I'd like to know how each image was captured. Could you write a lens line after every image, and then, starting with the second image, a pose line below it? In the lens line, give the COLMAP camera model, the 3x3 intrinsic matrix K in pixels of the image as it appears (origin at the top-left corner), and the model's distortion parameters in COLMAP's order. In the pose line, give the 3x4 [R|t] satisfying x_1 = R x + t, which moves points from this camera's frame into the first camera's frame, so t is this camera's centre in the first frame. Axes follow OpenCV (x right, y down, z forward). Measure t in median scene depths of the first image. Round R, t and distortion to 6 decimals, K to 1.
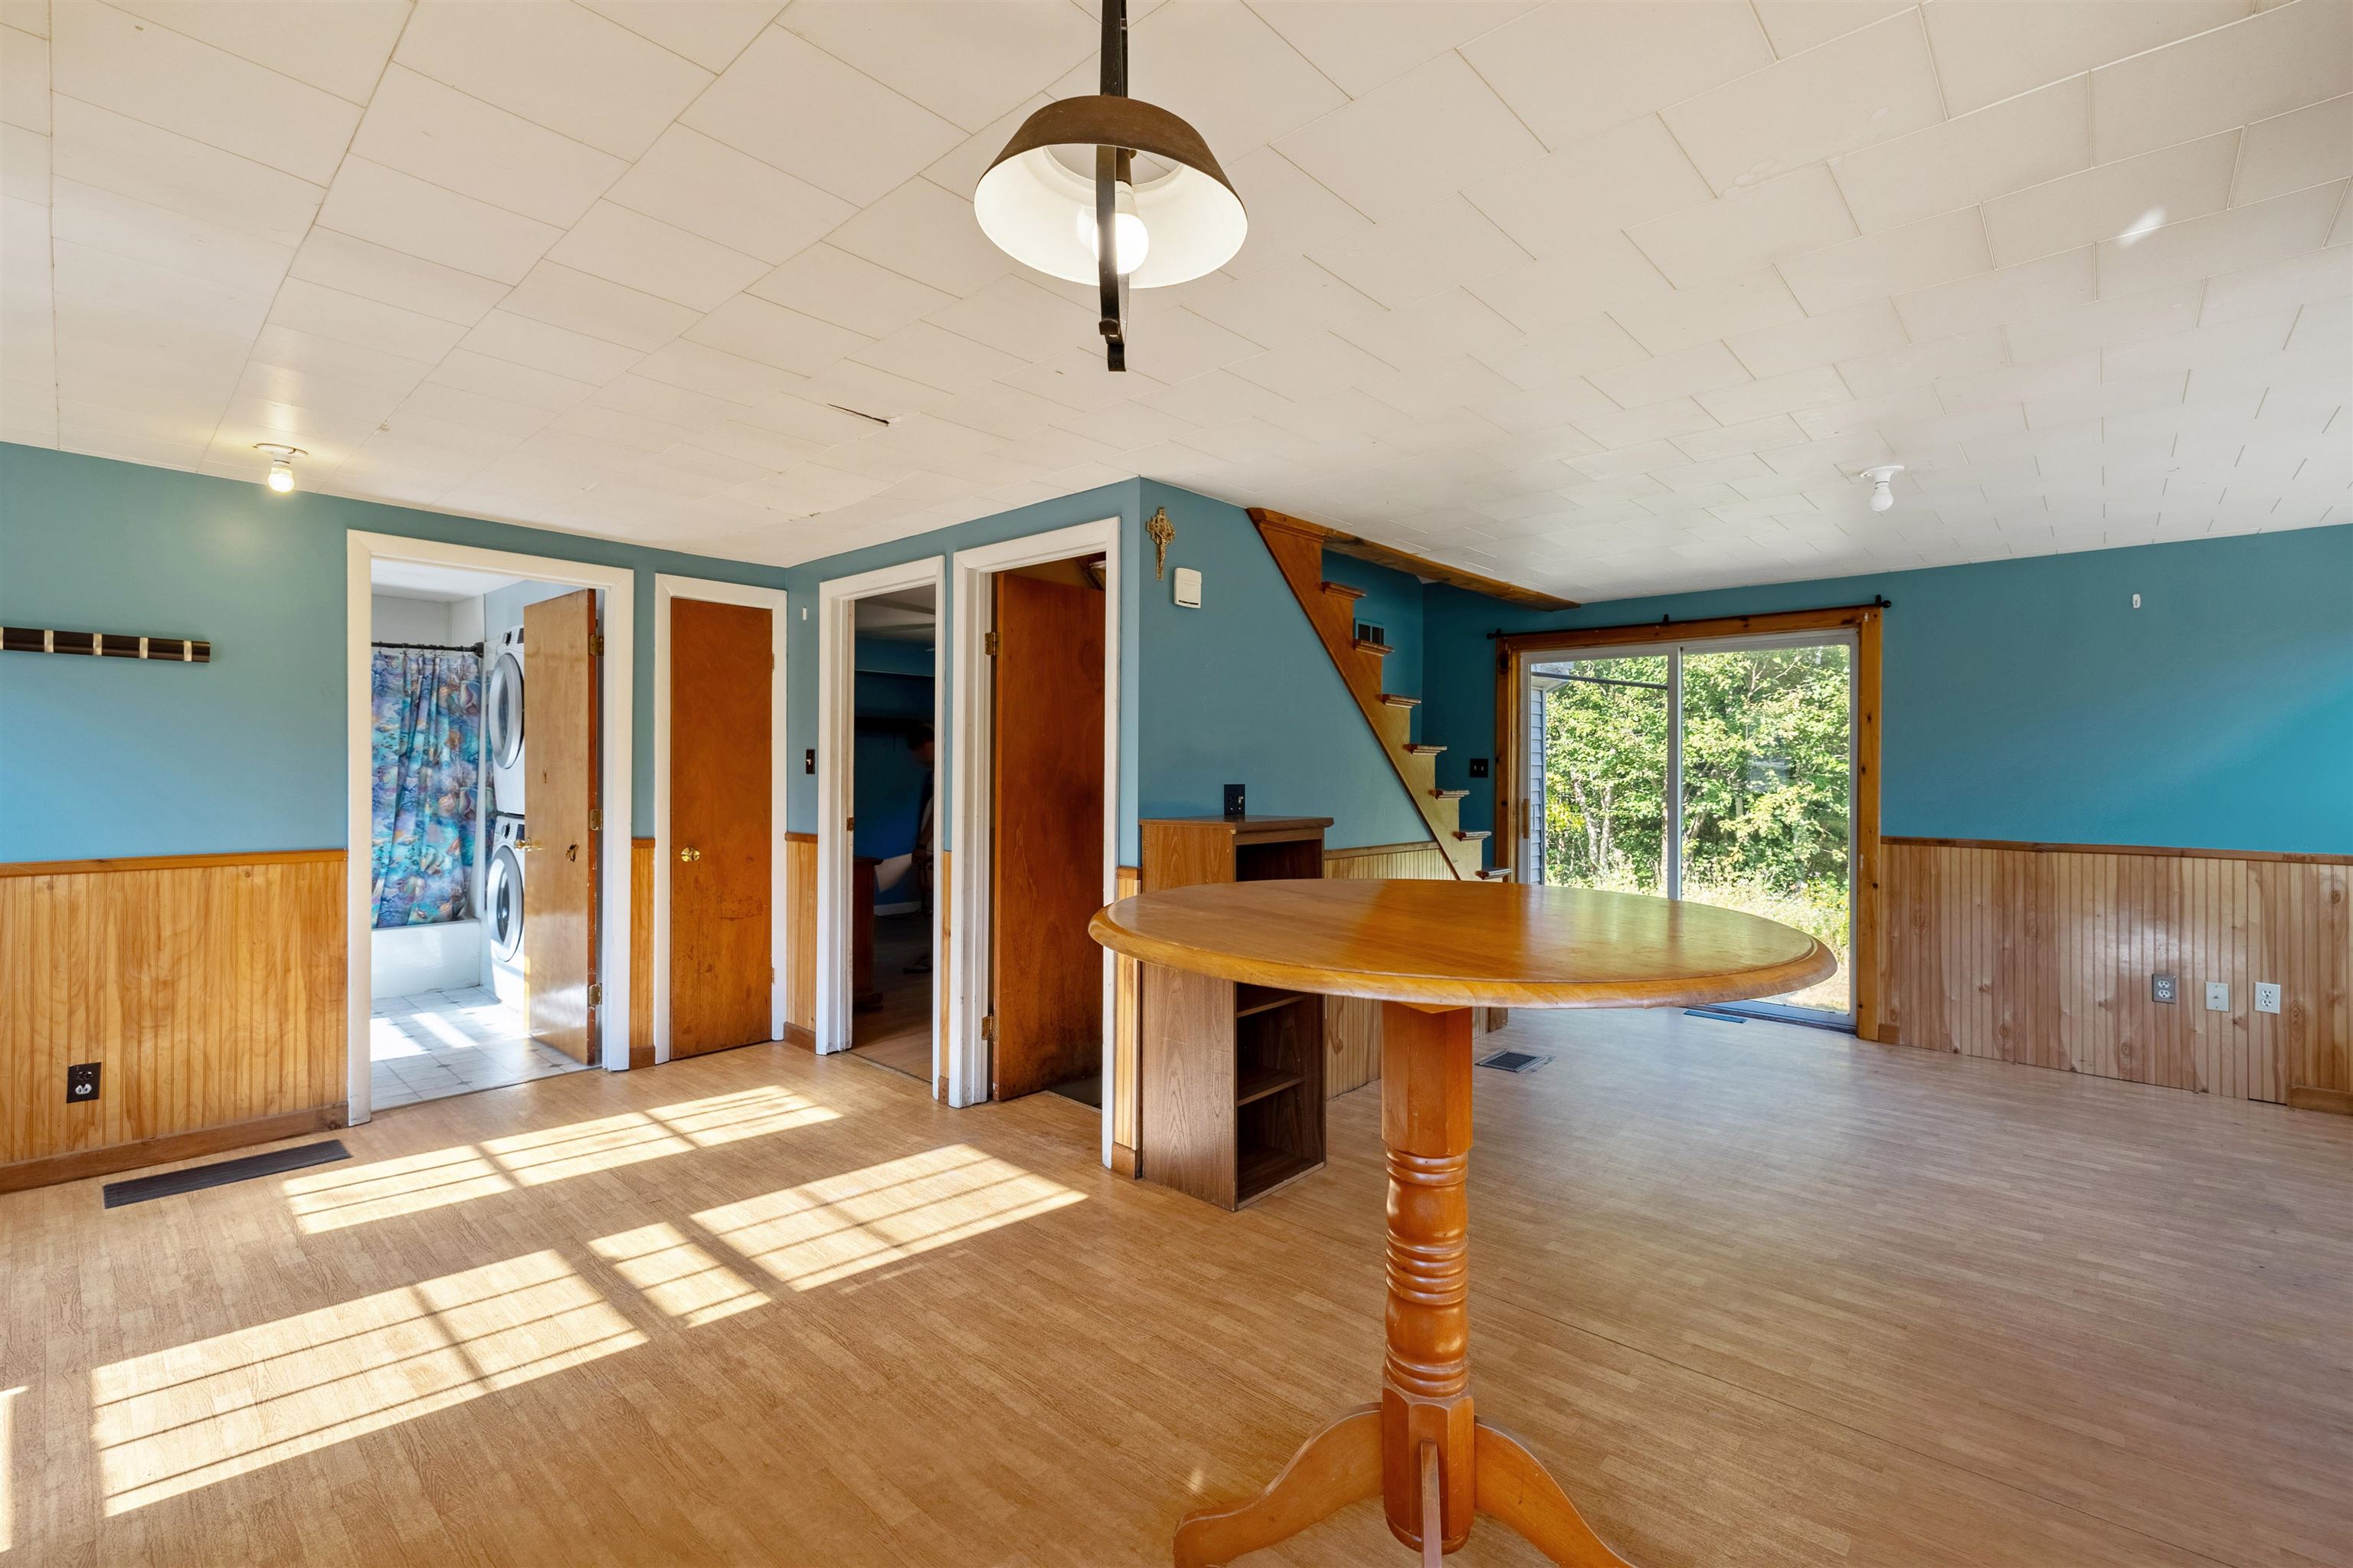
lens RADIAL K [[1082.9, 0, 1179.9], [0, 1082.9, 772.7], [0, 0, 1]] dist [0.002855, 0.000192]
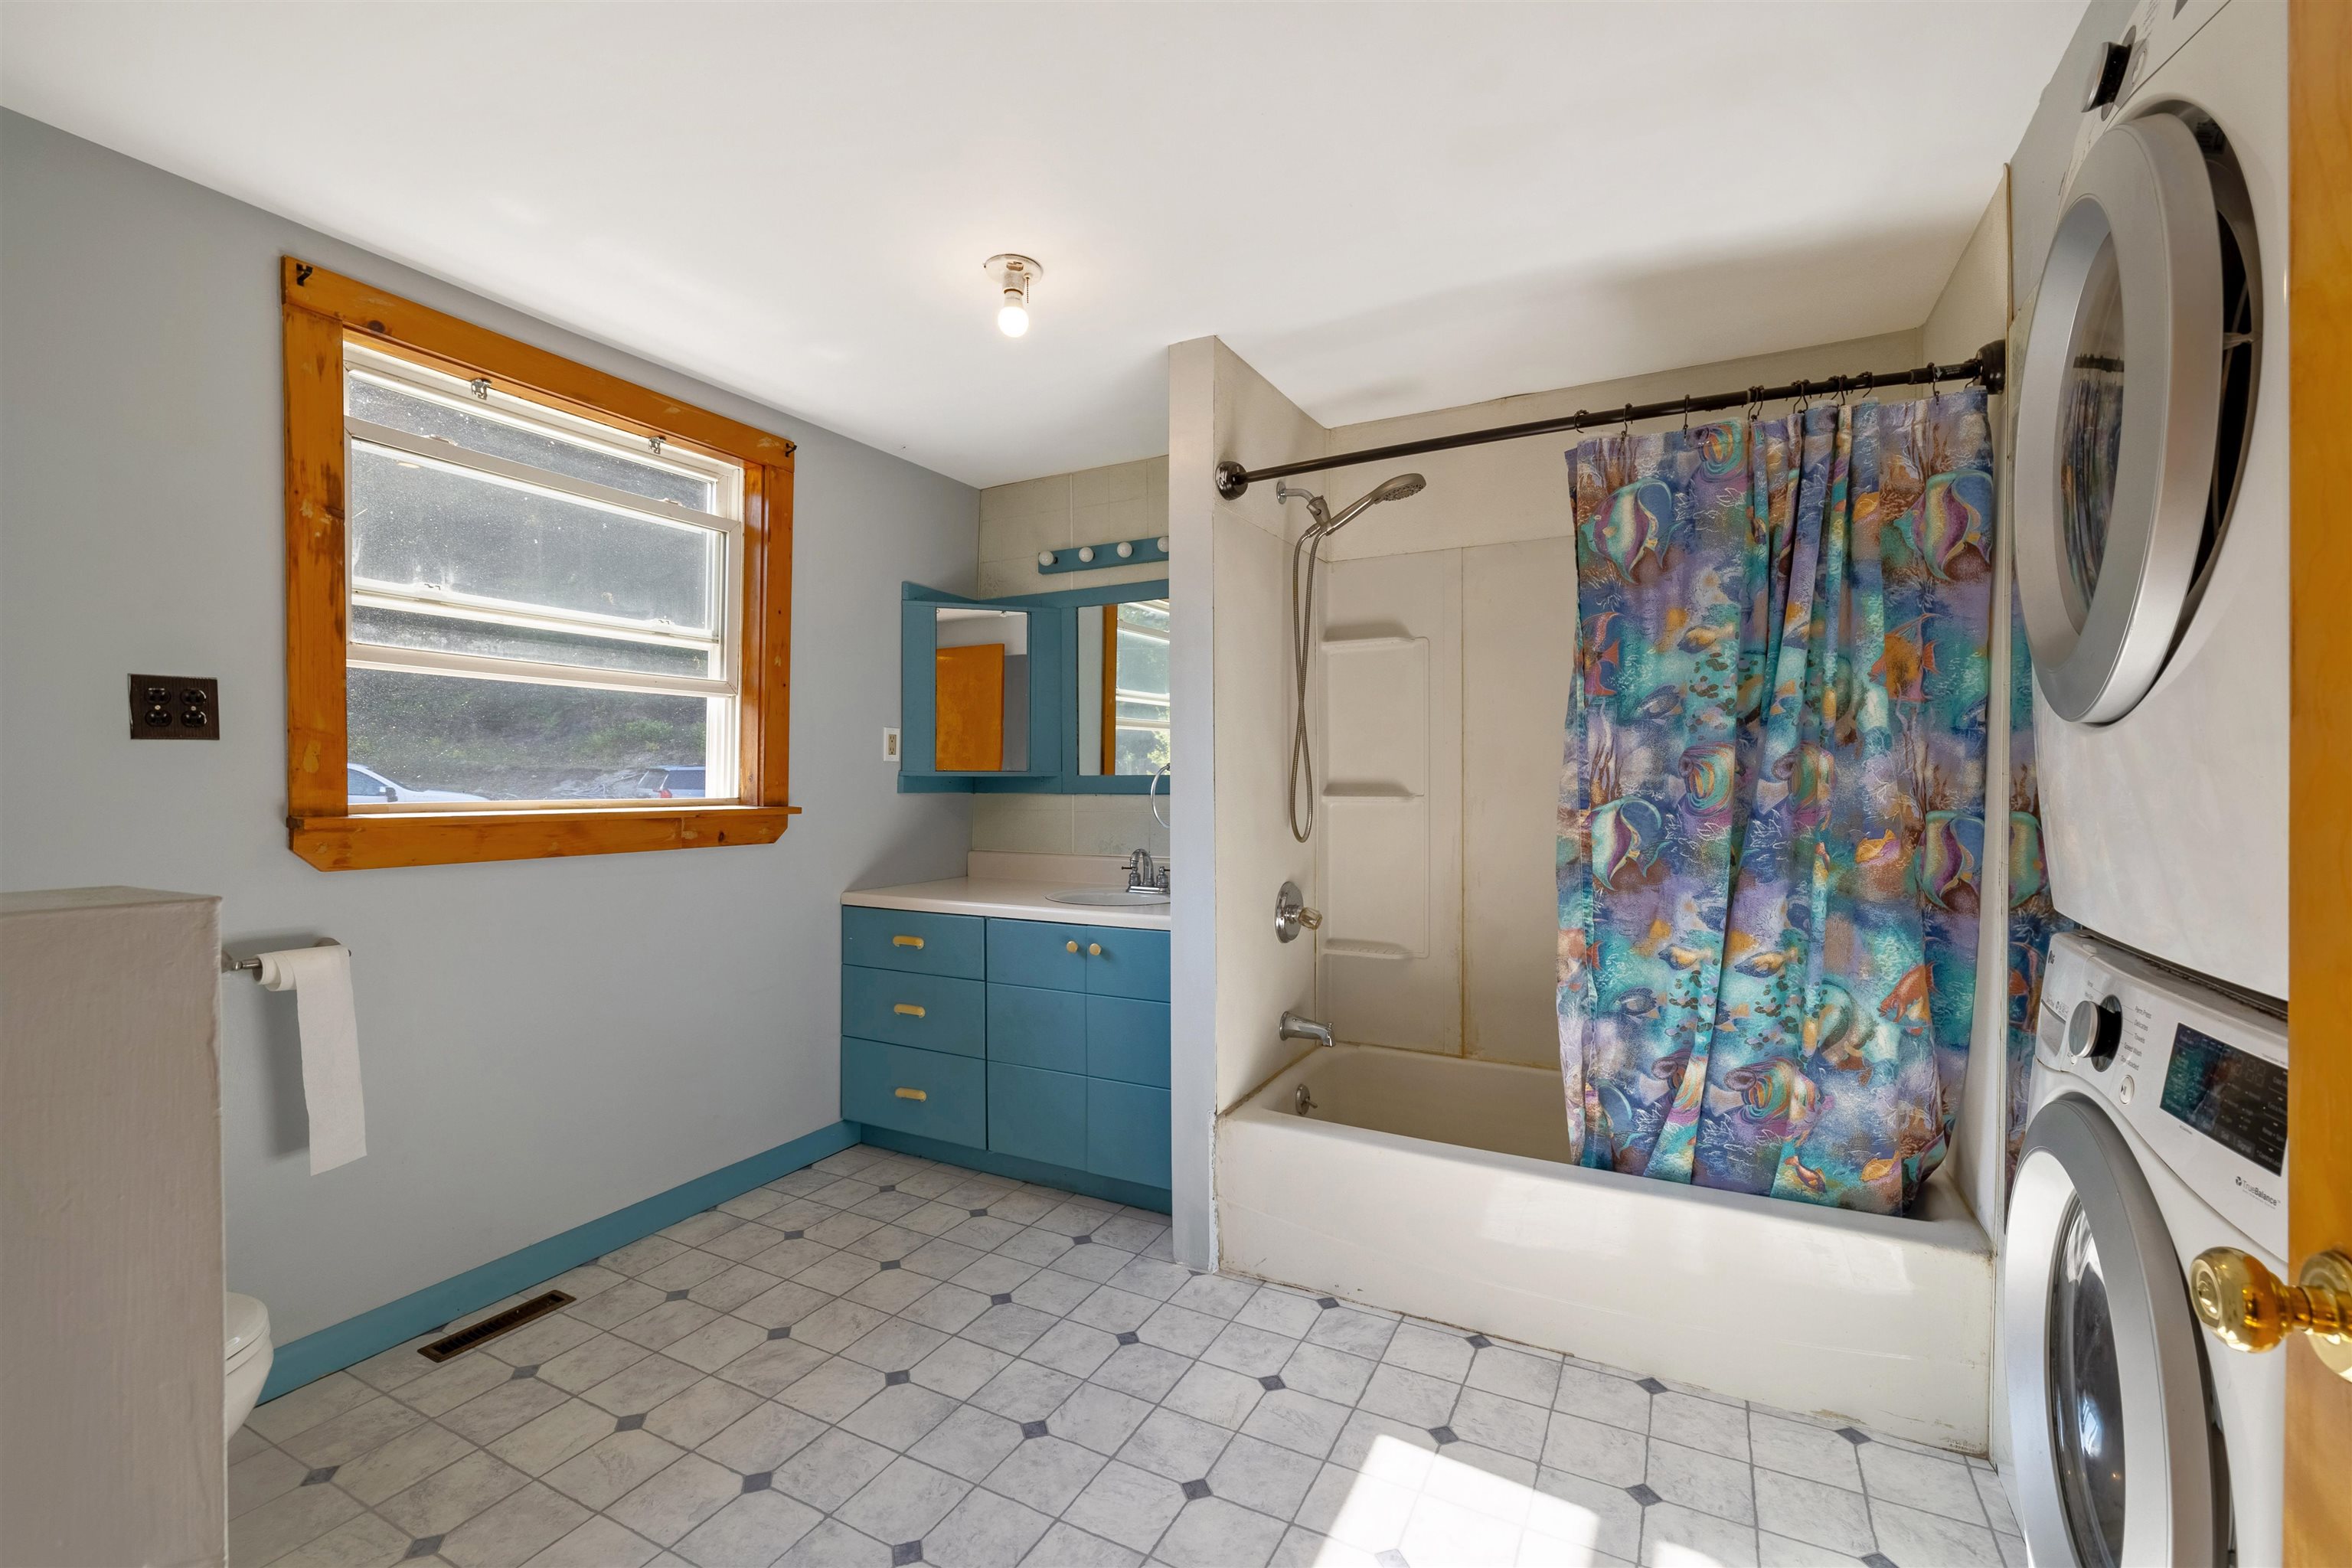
lens RADIAL K [[1005.6, 0, 1177.1], [0, 1005.6, 789.2], [0, 0, 1]] dist [0.004367, 0.000328]
pose [[0.287169, 0.000294, -0.957880, -0.451906], [-0.002854, 0.999996, -0.000549, 0.007835], [0.957876, 0.002891, 0.287169, 0.718649]]
